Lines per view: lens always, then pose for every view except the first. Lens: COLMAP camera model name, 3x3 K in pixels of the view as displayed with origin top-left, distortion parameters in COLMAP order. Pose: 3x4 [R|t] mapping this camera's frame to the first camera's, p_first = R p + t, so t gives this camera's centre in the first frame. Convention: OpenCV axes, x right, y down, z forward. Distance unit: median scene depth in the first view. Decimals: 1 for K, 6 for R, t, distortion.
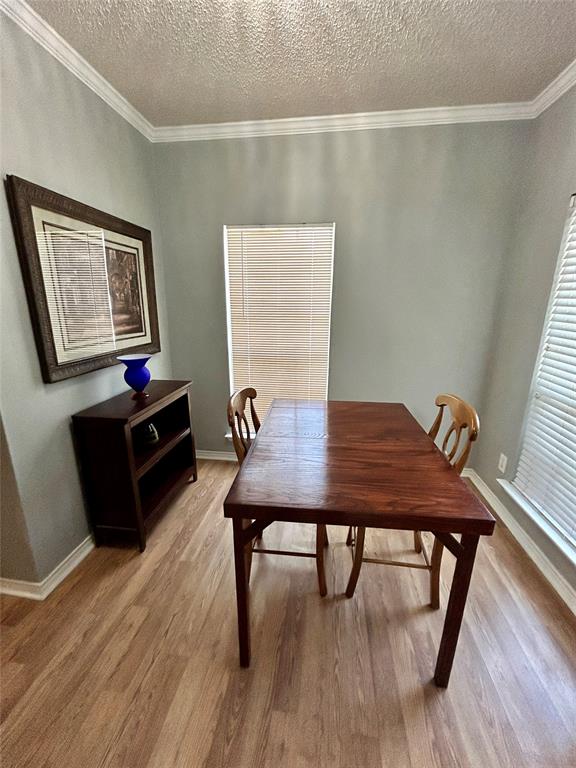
lens RADIAL K [[309.9, 0, 287.3], [0, 309.9, 382.6], [0, 0, 1]] dist [-0.001917, 0.001861]
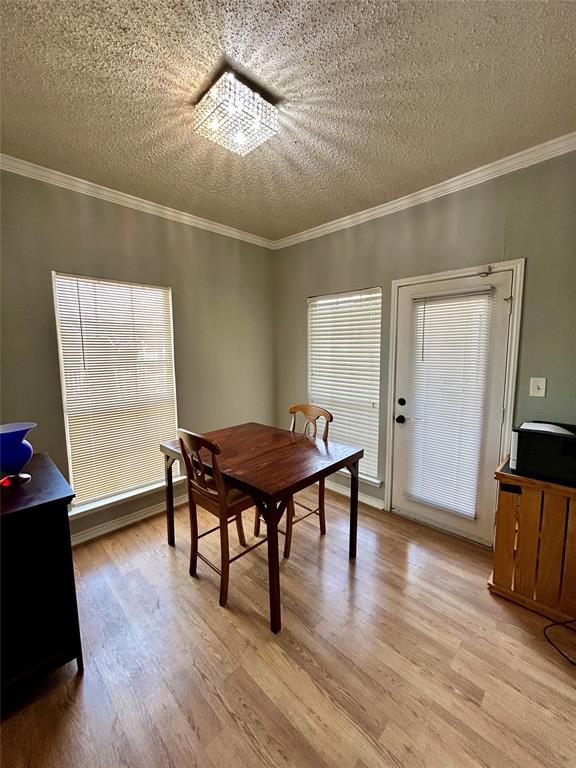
lens RADIAL K [[309.9, 0, 294.3], [0, 309.9, 382.6], [0, 0, 1]] dist [-0.001917, 0.001861]
pose [[0.583183, -0.110009, 0.804857, -0.648109], [0.229521, 0.972732, -0.033352, -0.007002], [-0.779241, 0.204182, 0.592531, -0.004868]]
